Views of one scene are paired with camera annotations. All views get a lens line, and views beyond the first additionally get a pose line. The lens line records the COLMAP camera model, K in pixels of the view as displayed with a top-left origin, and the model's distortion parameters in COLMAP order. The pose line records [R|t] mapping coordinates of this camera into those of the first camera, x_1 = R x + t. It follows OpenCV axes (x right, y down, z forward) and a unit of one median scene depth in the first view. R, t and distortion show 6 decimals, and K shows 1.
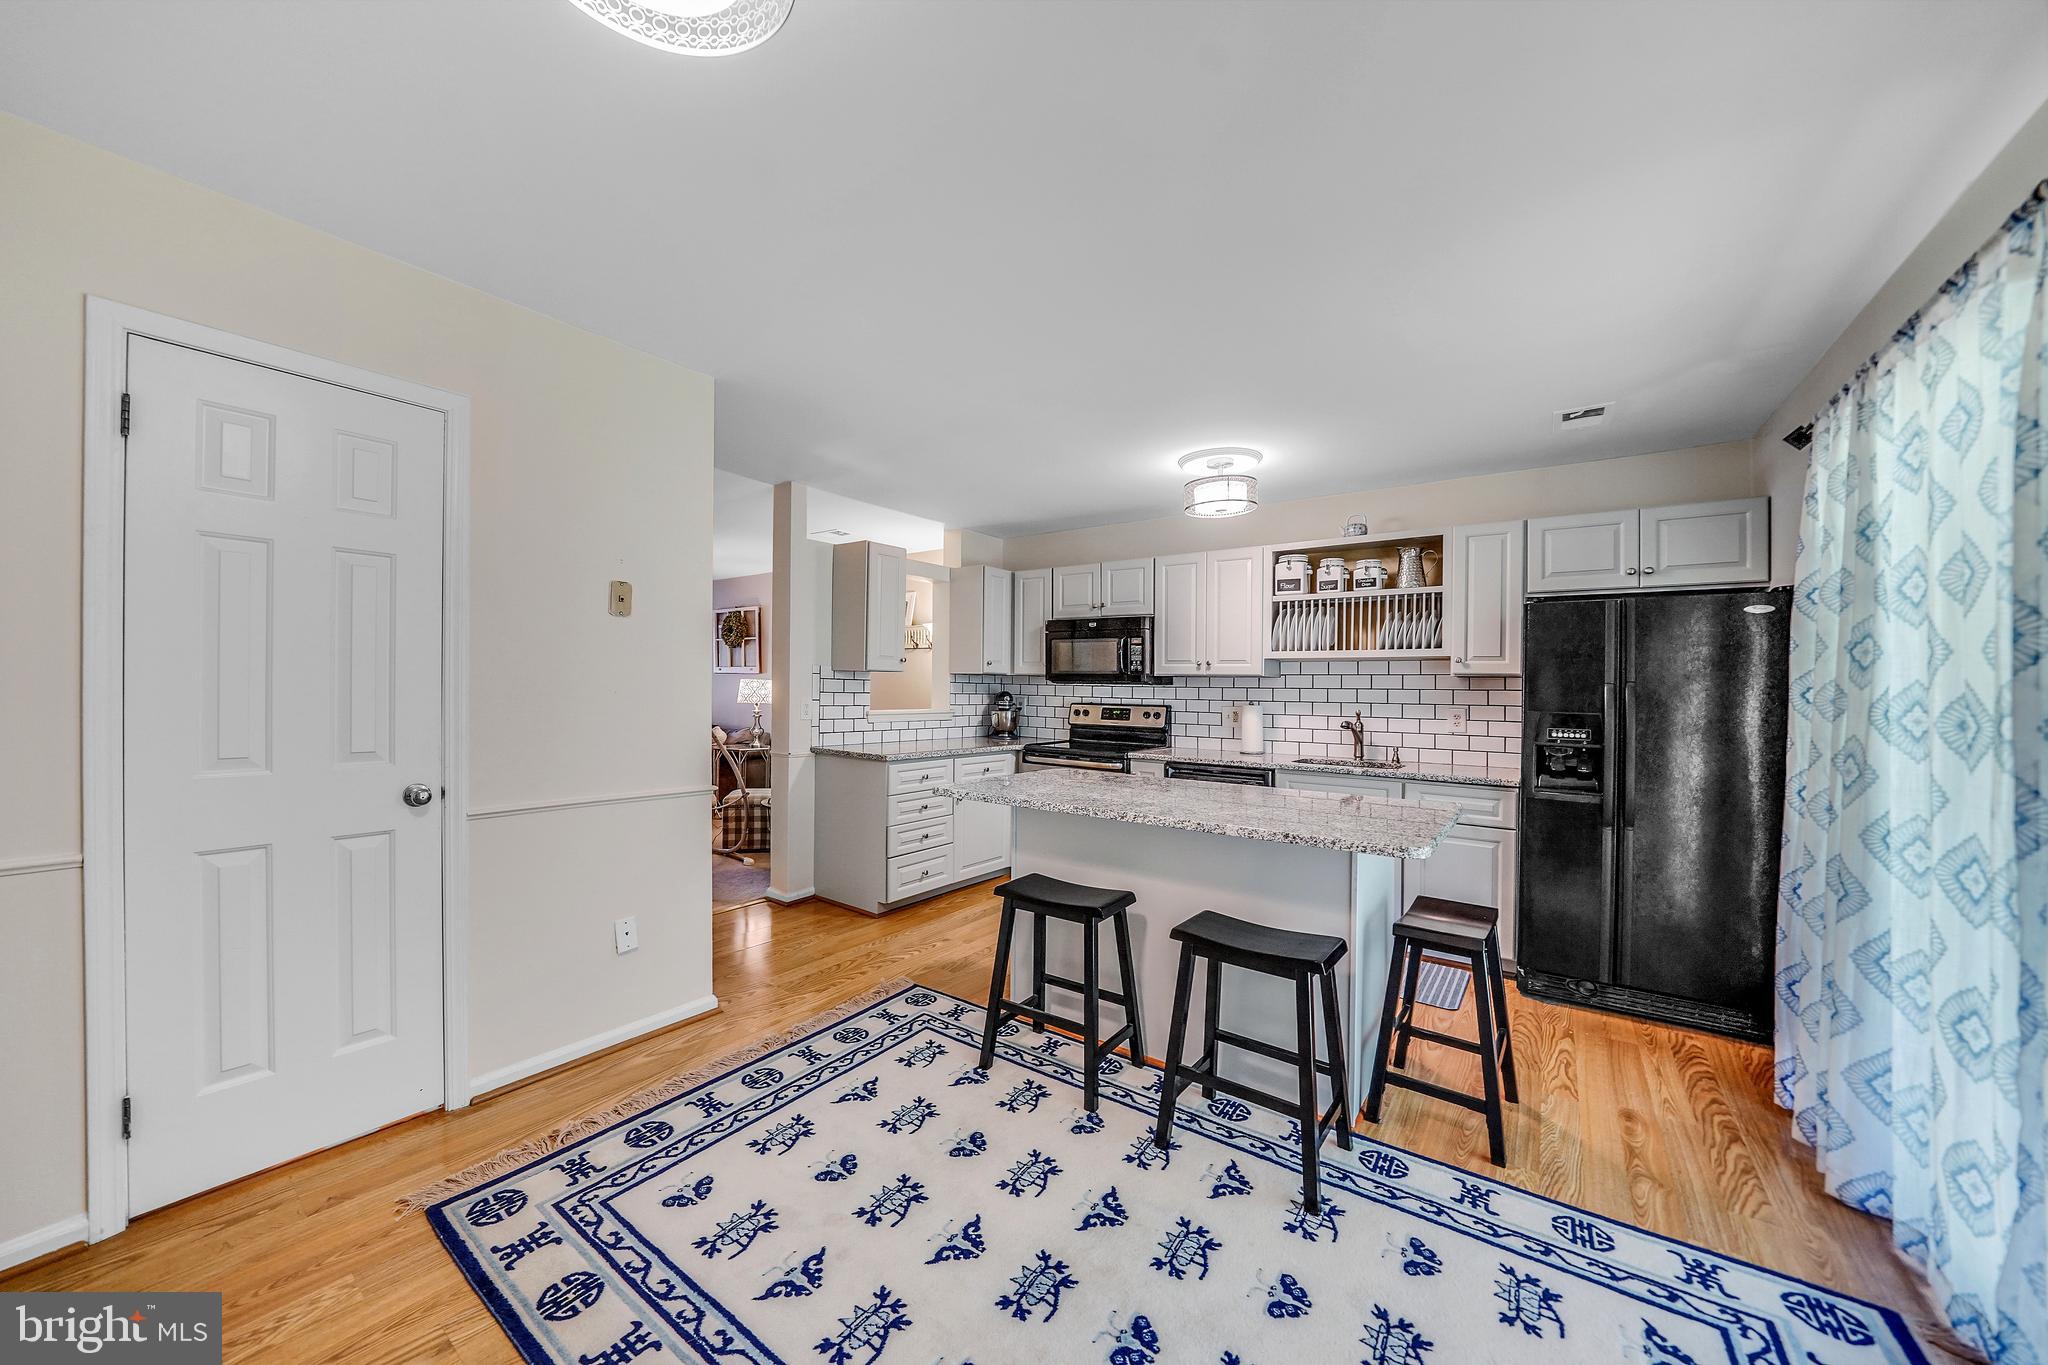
lens RADIAL K [[726.2, 0, 1001.7], [0, 726.2, 672.8], [0, 0, 1]] dist [-0.020711, 0.000962]
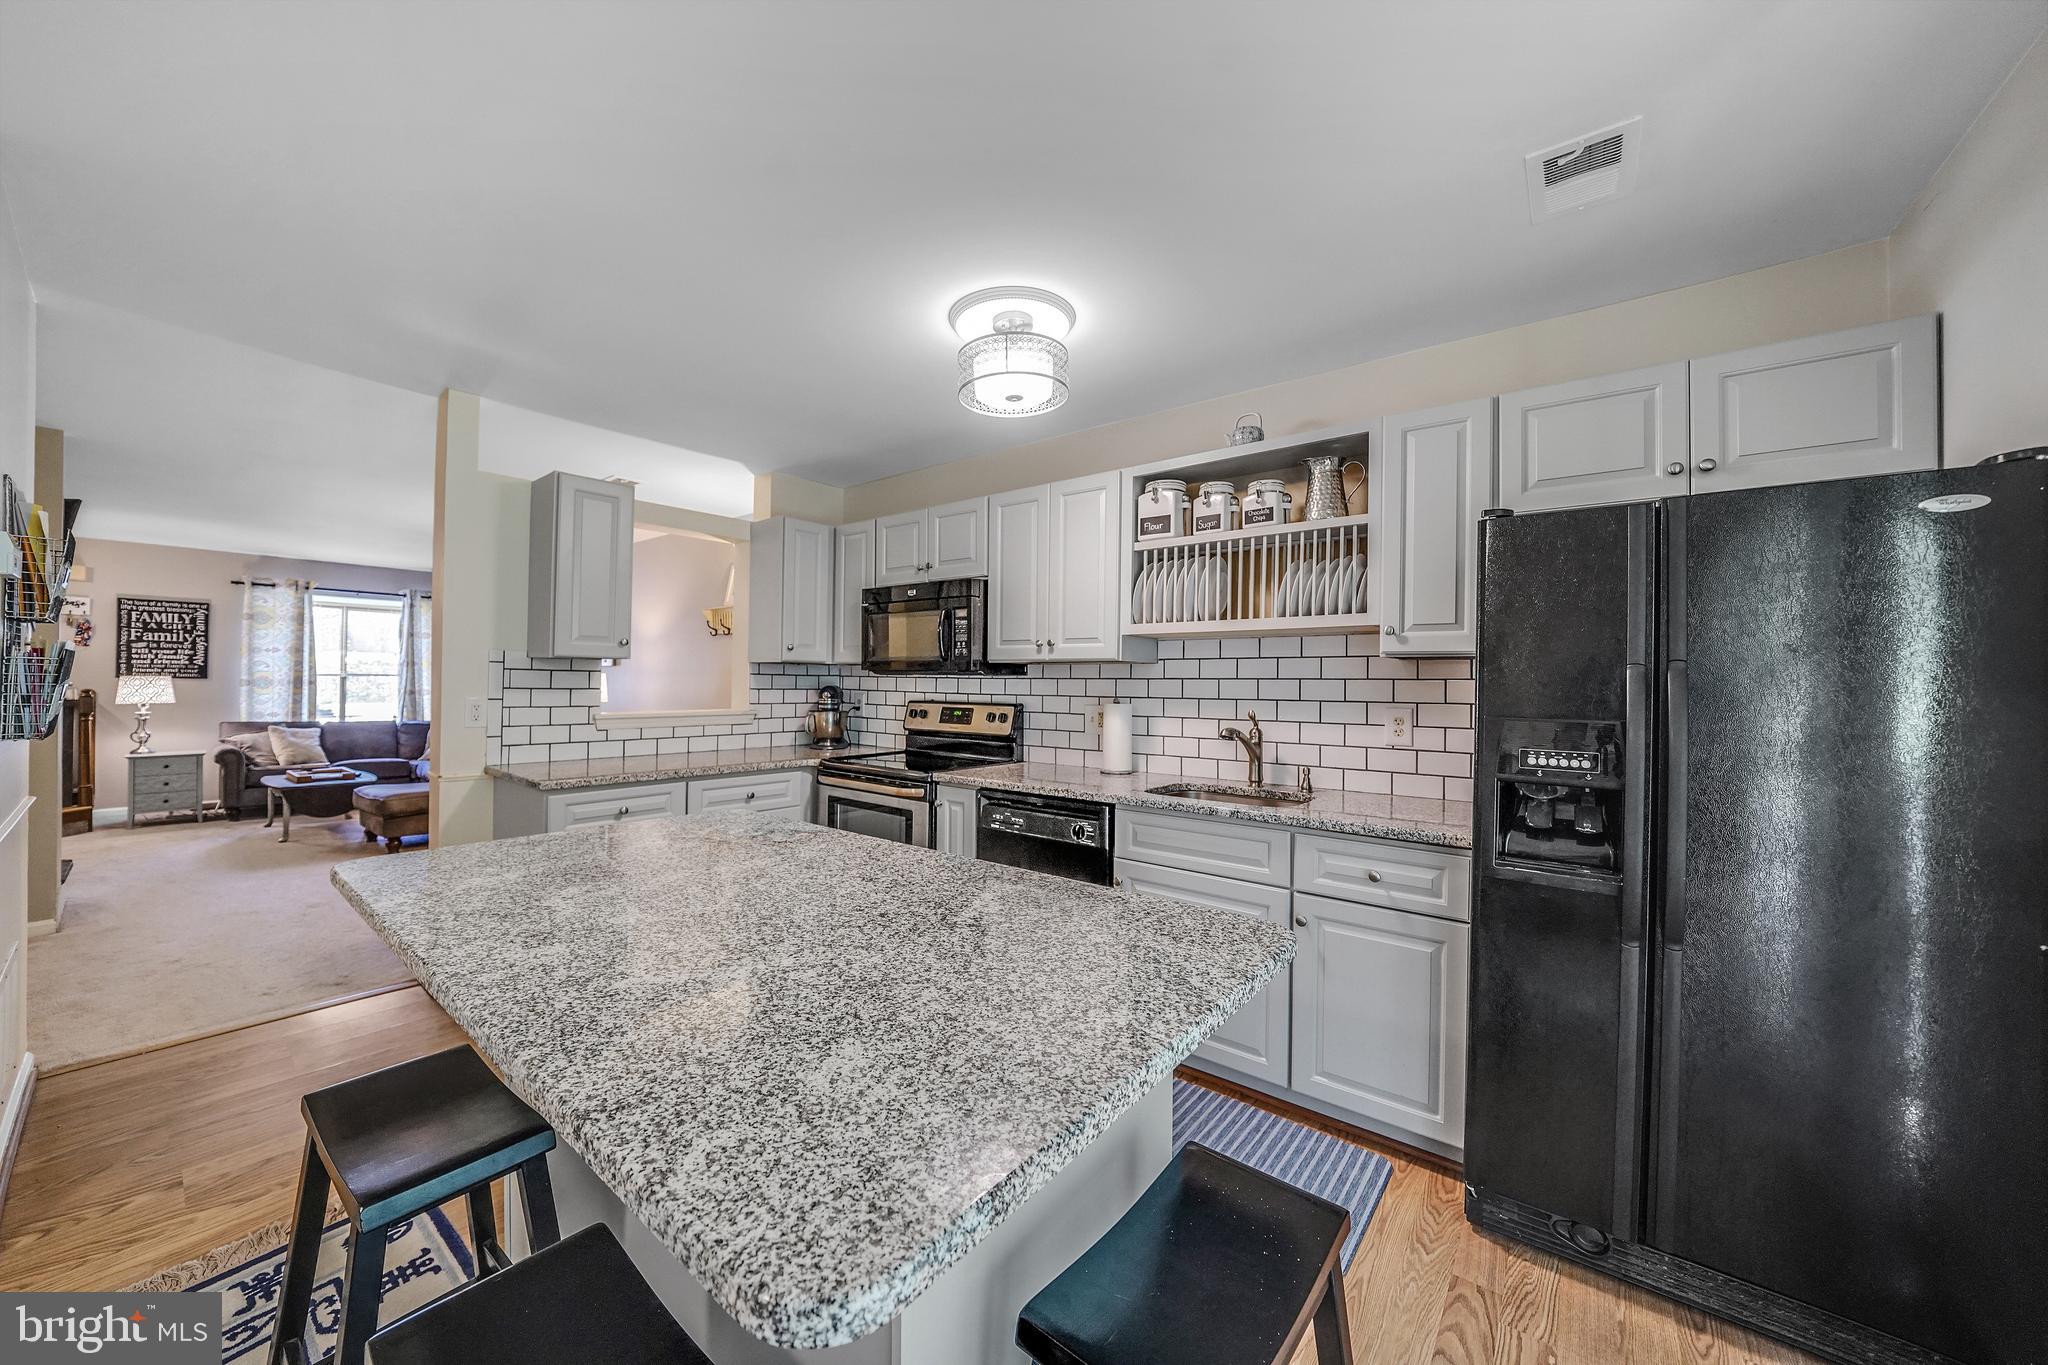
lens RADIAL K [[726.2, 0, 1018.1], [0, 726.2, 672.0], [0, 0, 1]] dist [-0.020711, 0.000962]
pose [[0.999835, -0.006706, -0.016882, 0.276825], [0.006816, 0.999956, 0.006489, 0.009960], [0.016838, -0.006603, 0.999836, 0.319501]]
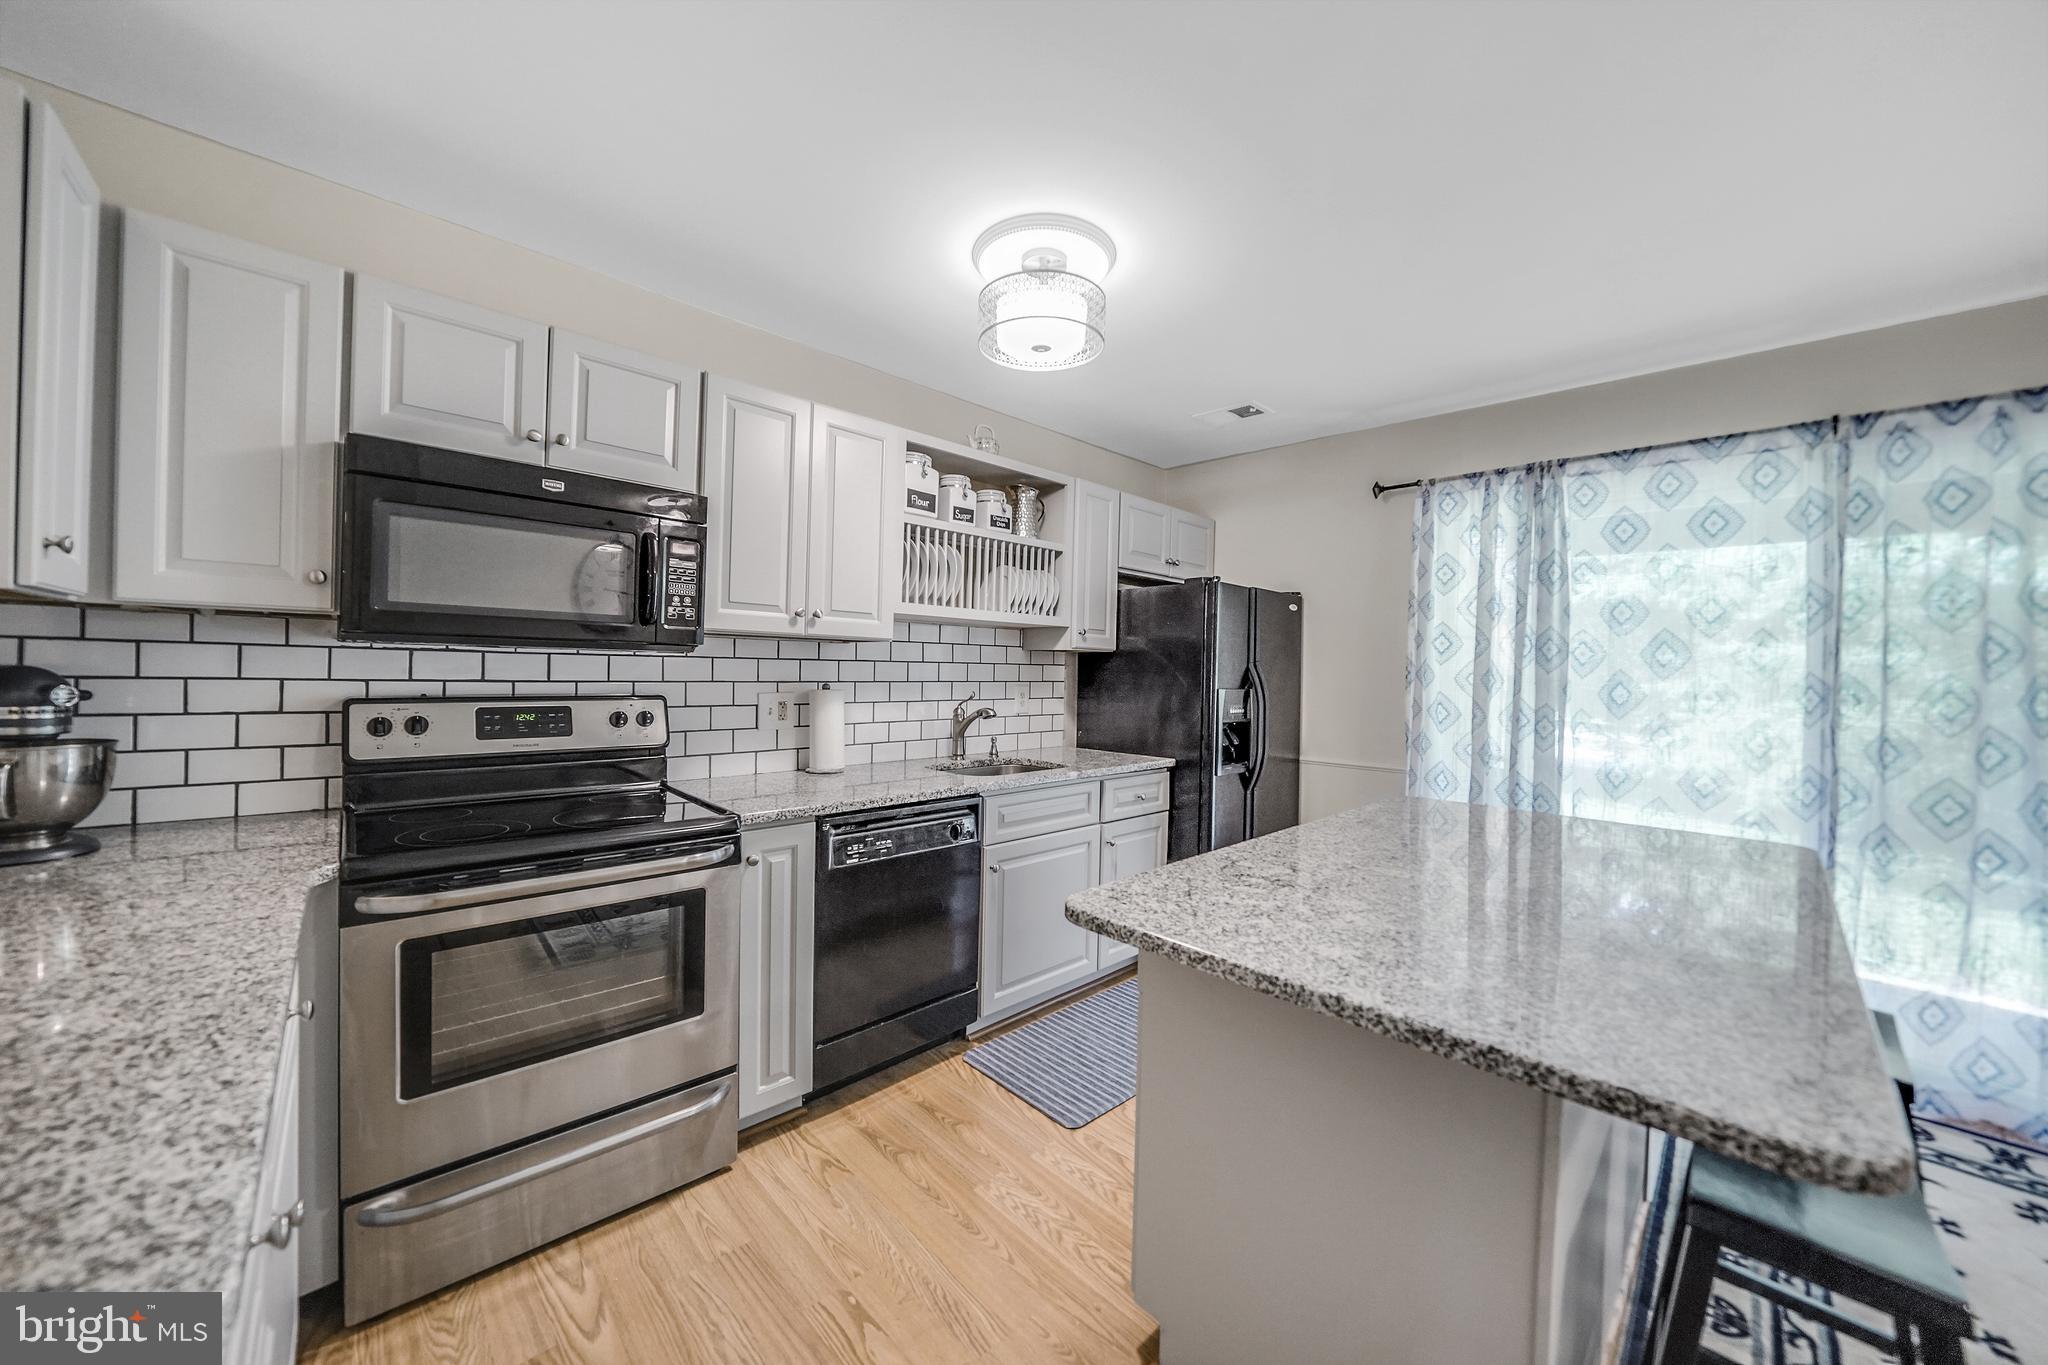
lens RADIAL K [[726.2, 0, 989.7], [0, 726.2, 665.6], [0, 0, 1]] dist [-0.020711, 0.000962]
pose [[0.166359, -0.010540, 0.986009, -0.224202], [-0.039276, 0.999079, 0.017306, 0.010970], [-0.985283, -0.041606, 0.165792, 0.818831]]
